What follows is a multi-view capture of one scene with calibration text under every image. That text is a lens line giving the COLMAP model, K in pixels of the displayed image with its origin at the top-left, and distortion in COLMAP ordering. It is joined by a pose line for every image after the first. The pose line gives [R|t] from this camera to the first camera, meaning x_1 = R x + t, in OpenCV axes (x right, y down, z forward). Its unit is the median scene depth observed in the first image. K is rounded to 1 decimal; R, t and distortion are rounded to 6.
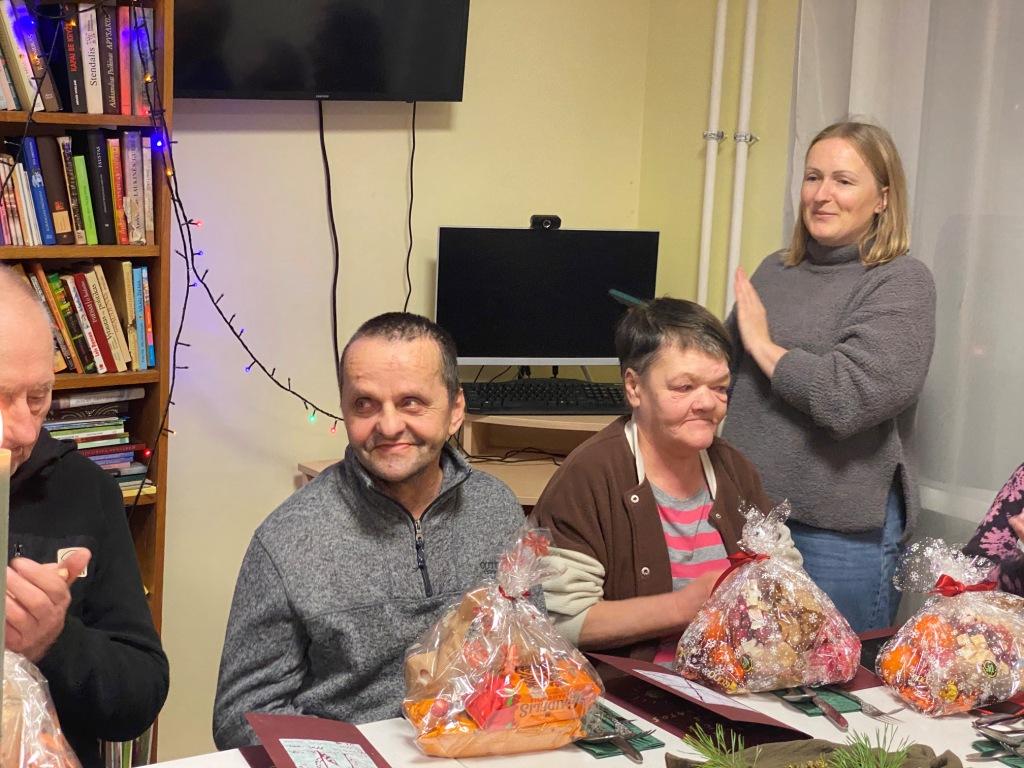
lens RADIAL K [[1542.9, 0, 512.0], [0, 1542.9, 384.0], [0, 0, 1]] dist [-0.227935, 0.047881]
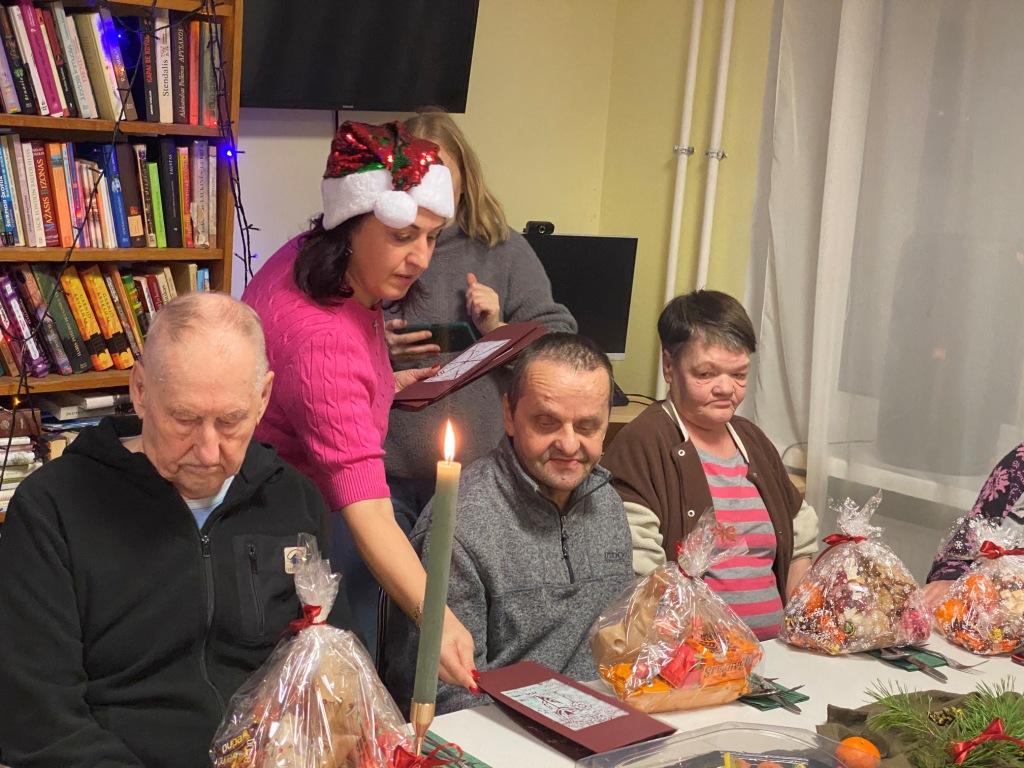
lens RADIAL K [[1542.9, 0, 512.0], [0, 1542.9, 384.0], [0, 0, 1]] dist [-0.227935, 0.047881]
pose [[0.989464, 0.004646, 0.144702, -0.190762], [-0.007124, 0.999837, 0.016612, -0.016547], [-0.144601, -0.017468, 0.989336, -0.085280]]
